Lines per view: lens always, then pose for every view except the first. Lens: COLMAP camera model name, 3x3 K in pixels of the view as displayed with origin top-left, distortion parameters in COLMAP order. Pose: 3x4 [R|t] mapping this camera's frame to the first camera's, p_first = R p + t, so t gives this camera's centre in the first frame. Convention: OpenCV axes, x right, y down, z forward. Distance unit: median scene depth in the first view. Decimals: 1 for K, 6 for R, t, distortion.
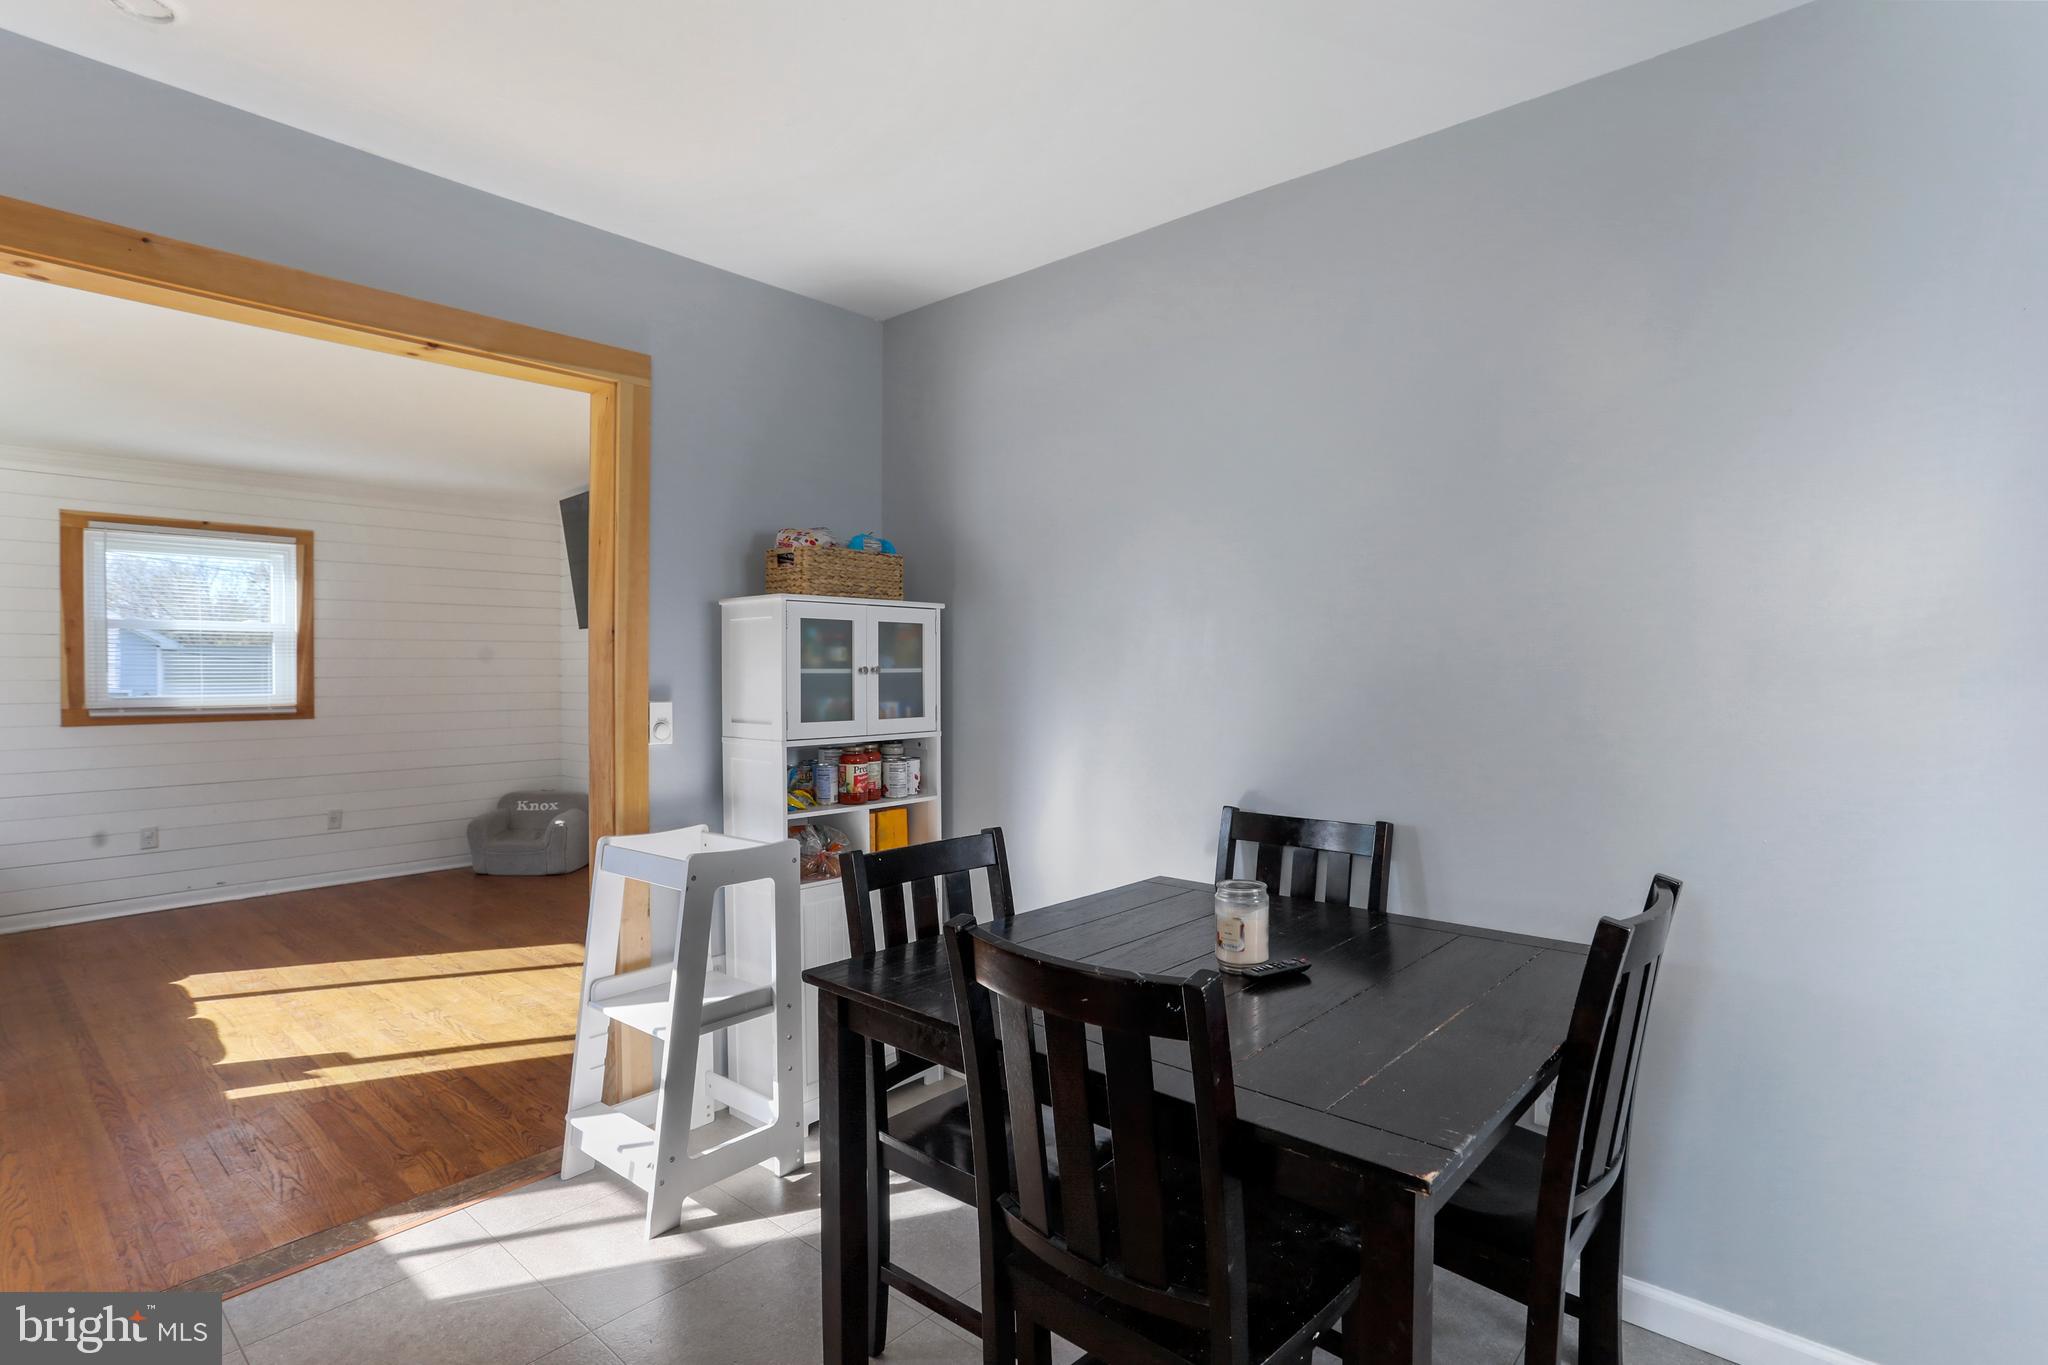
lens RADIAL K [[1020.5, 0, 1029.2], [0, 1020.5, 673.4], [0, 0, 1]] dist [-0.039642, 0.013973]
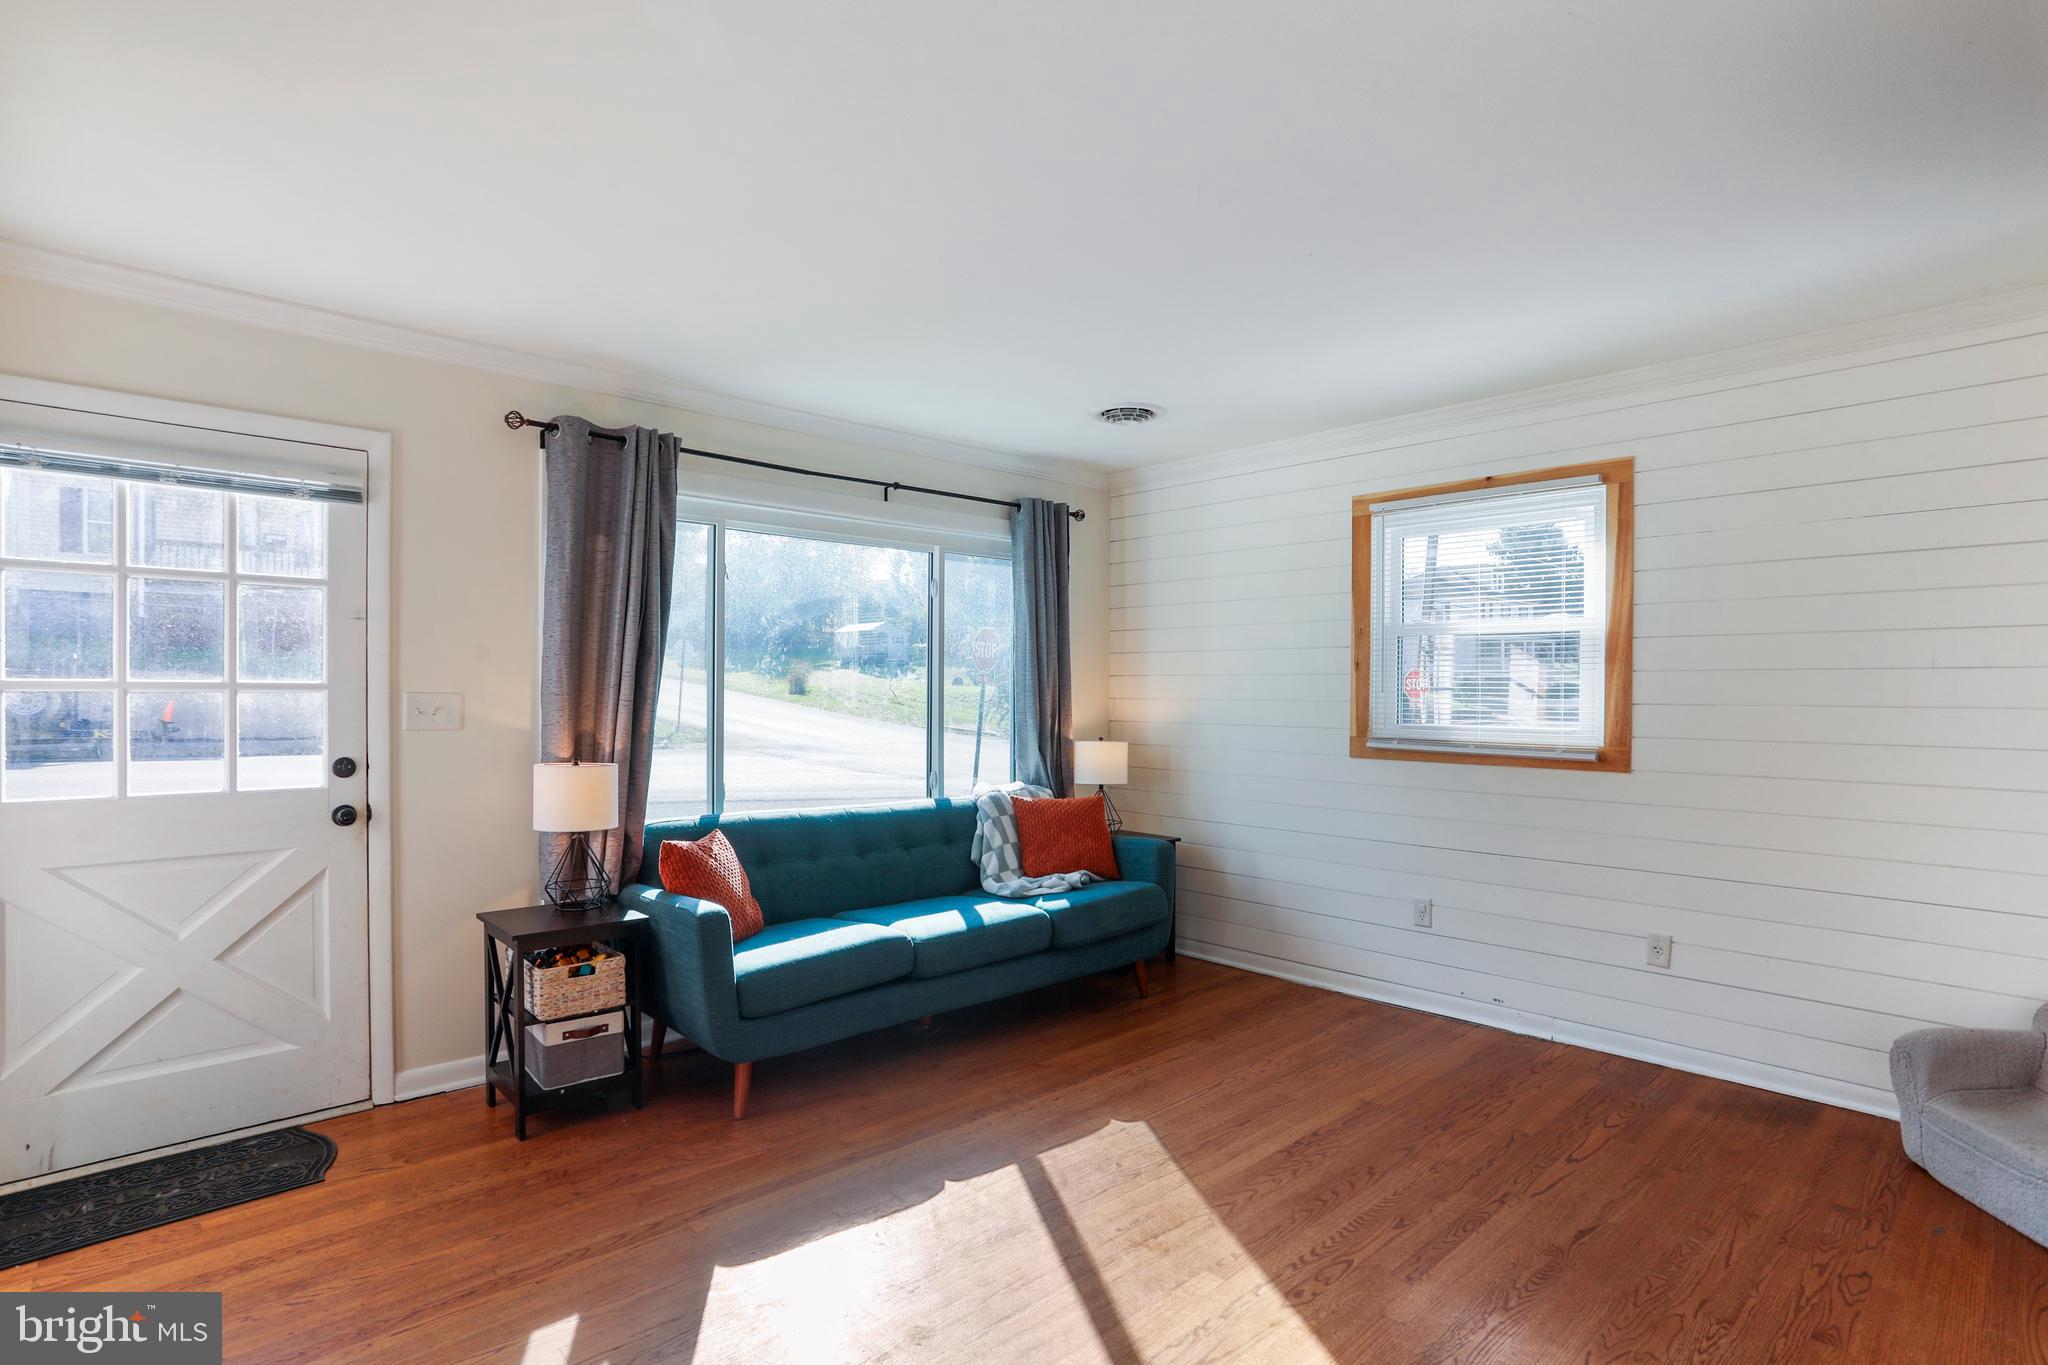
lens RADIAL K [[1020.5, 0, 1022.6], [0, 1020.5, 697.9], [0, 0, 1]] dist [-0.039642, 0.013973]
pose [[-0.105630, 0.019120, -0.994222, -0.086003], [-0.000055, 0.999815, 0.019233, -0.011380], [0.994405, 0.002086, -0.105610, 0.738922]]
